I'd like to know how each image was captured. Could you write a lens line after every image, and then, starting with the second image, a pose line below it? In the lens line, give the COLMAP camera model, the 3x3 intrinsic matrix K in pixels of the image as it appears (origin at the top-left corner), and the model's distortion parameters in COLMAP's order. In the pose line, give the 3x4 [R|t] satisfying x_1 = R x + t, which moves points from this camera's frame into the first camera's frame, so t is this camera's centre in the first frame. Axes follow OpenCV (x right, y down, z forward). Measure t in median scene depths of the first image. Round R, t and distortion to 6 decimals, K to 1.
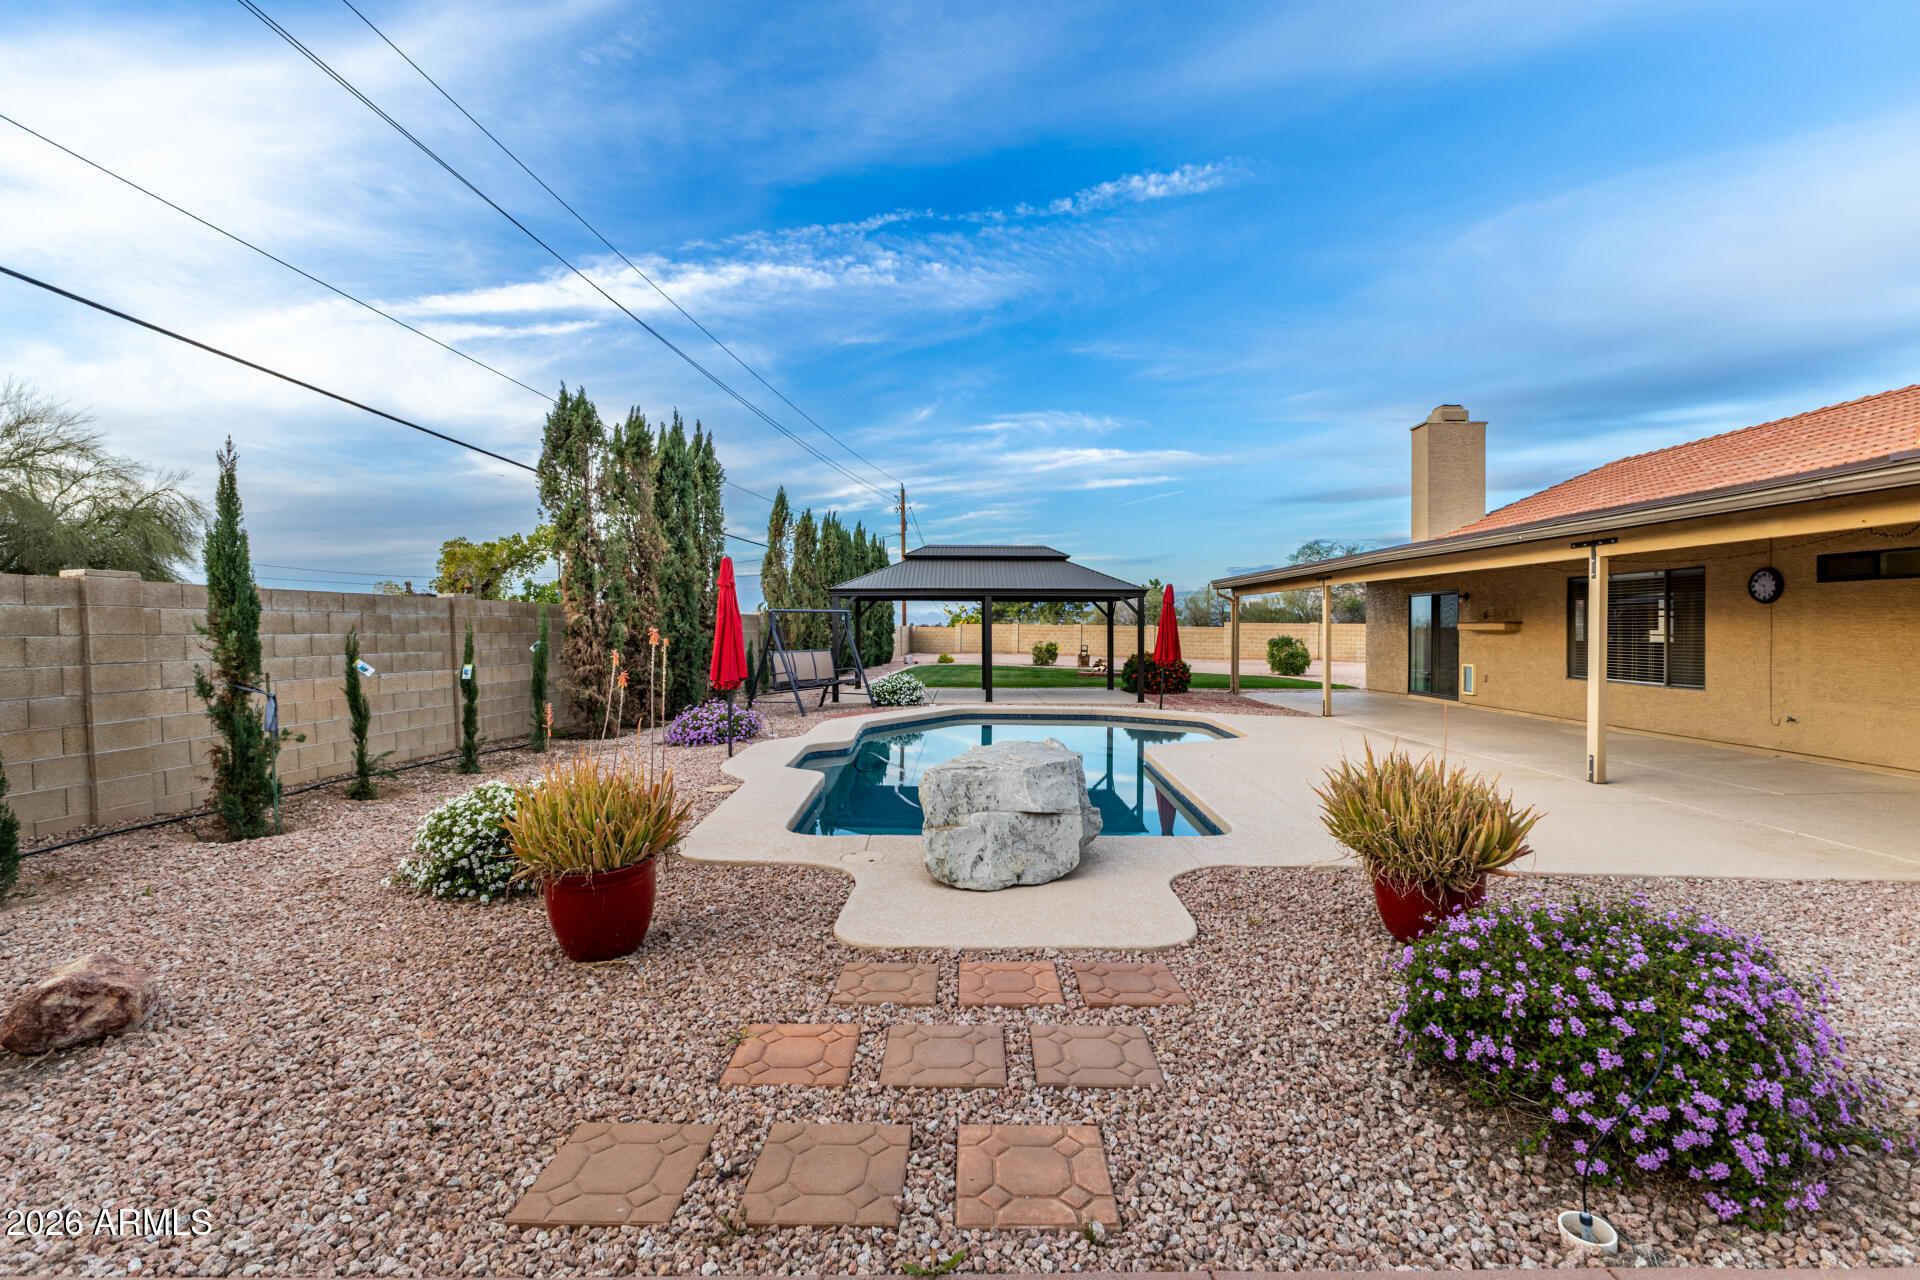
lens RADIAL K [[874.0, 0, 960.0], [0, 874.0, 640.0], [0, 0, 1]] dist [0.001970, 0.000066]
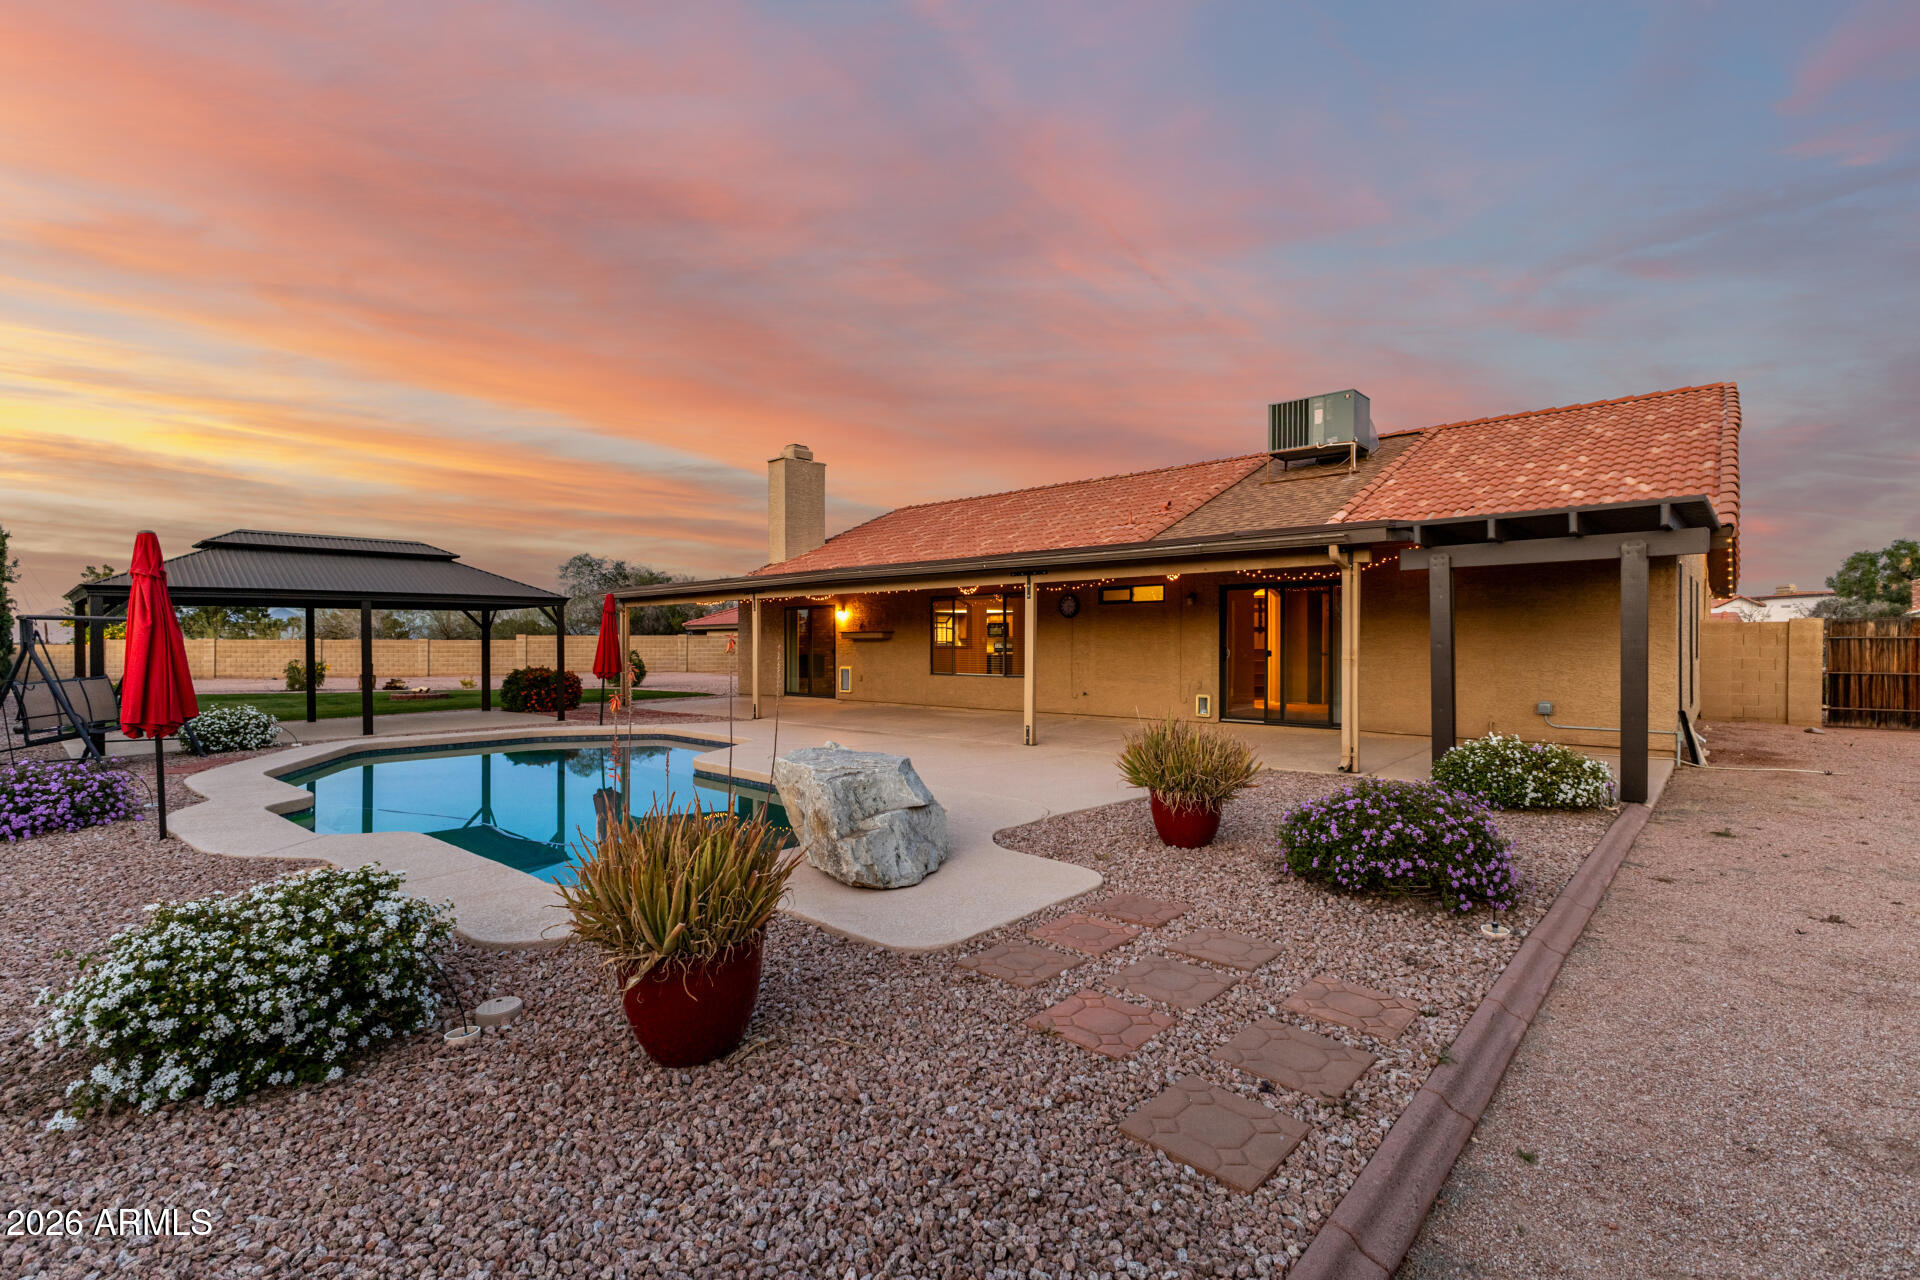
lens RADIAL K [[883.0, 0, 955.9], [0, 883.0, 648.0], [0, 0, 1]] dist [-0.000953, -0.000085]
pose [[0.672123, -0.016248, 0.740261, -0.285057], [0.020375, 0.999786, 0.003445, 0.000666], [-0.740159, 0.012768, 0.672311, 0.100510]]
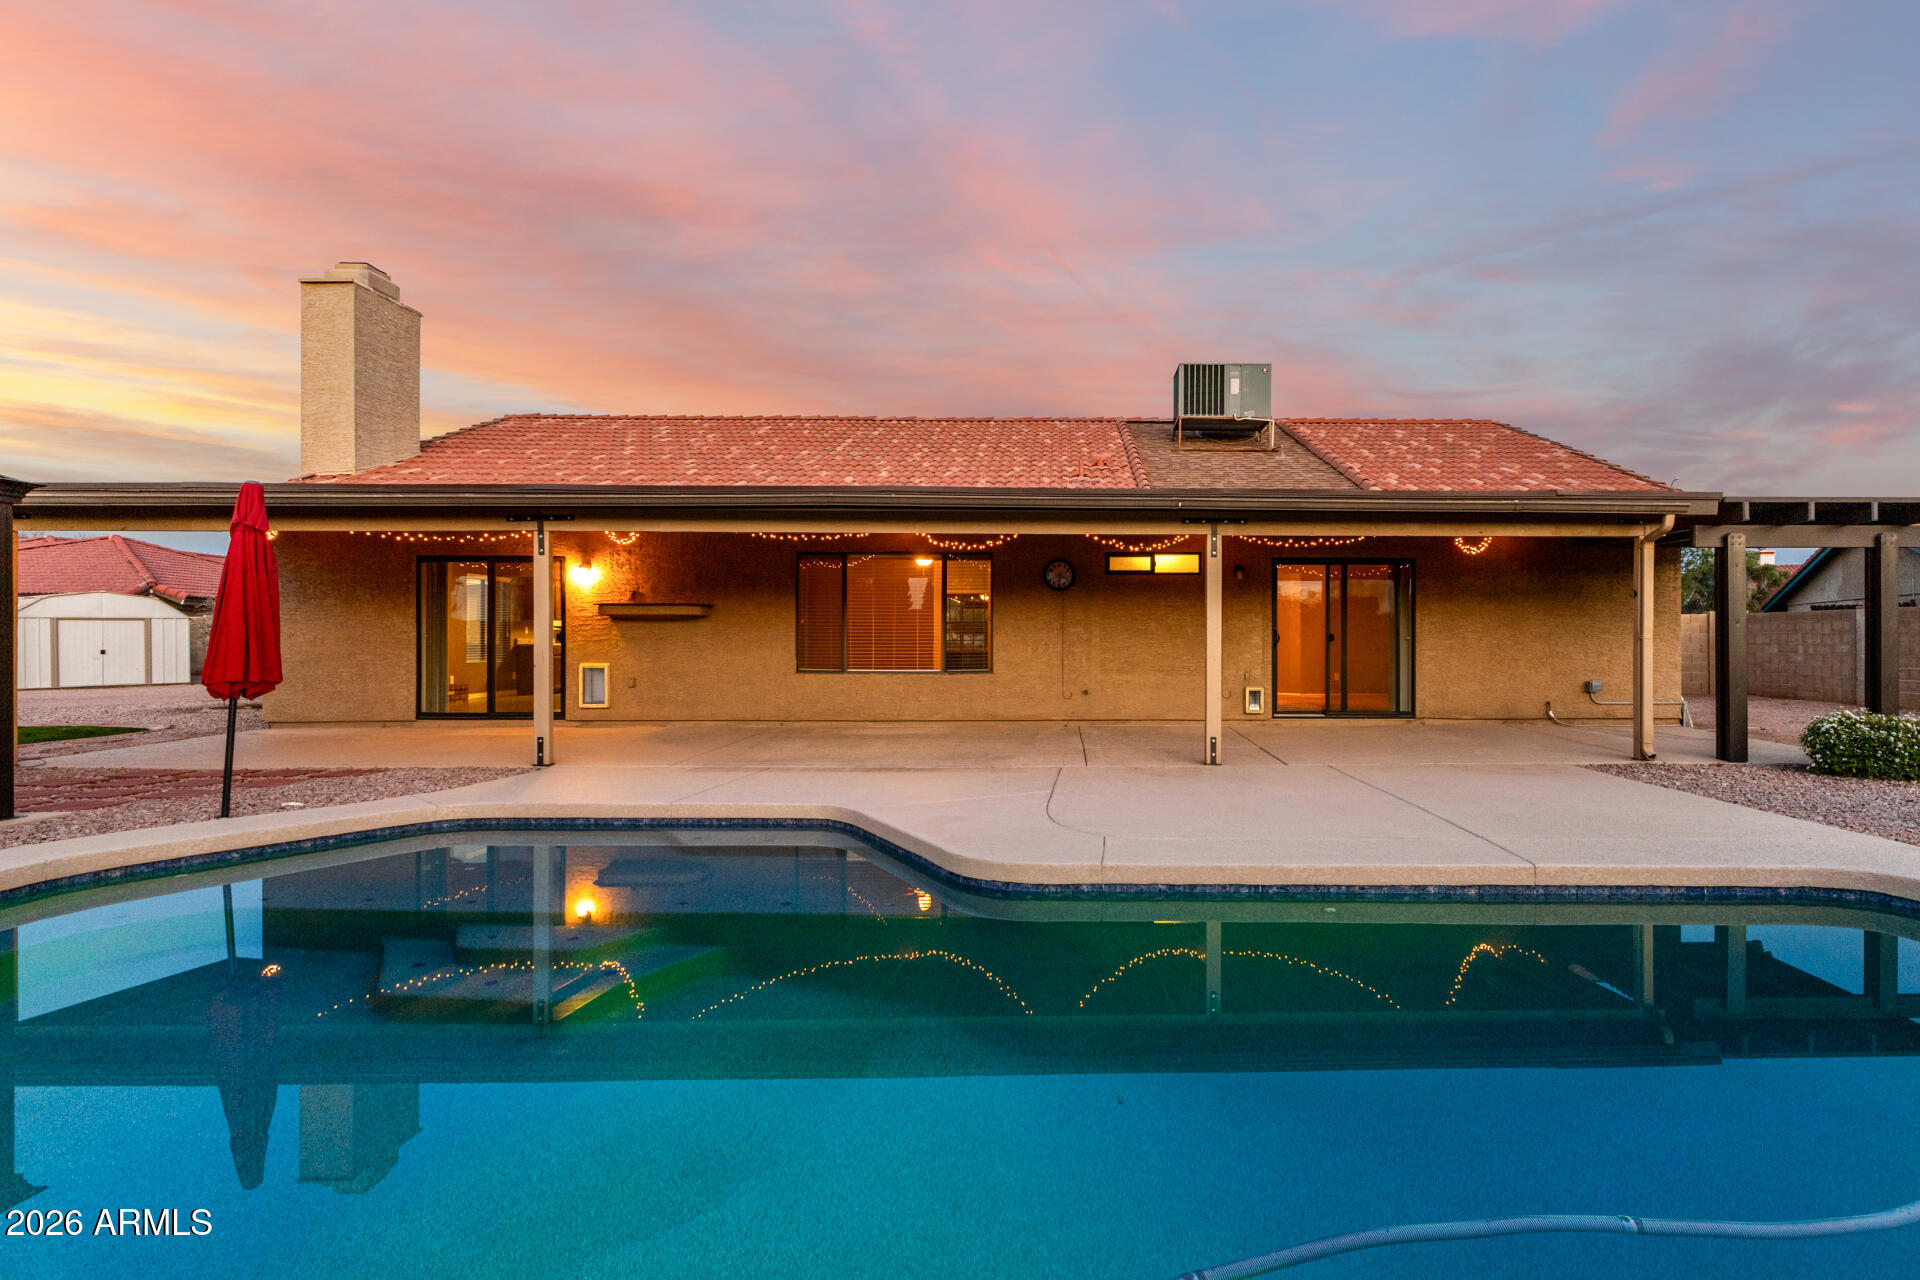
lens RADIAL K [[883.0, 0, 955.9], [0, 883.0, 648.0], [0, 0, 1]] dist [-0.000953, -0.000085]
pose [[-0.023934, -0.025234, 0.999395, -0.176539], [0.012740, 0.999593, 0.025544, 0.000503], [-0.999632, 0.013344, -0.023603, 0.975496]]
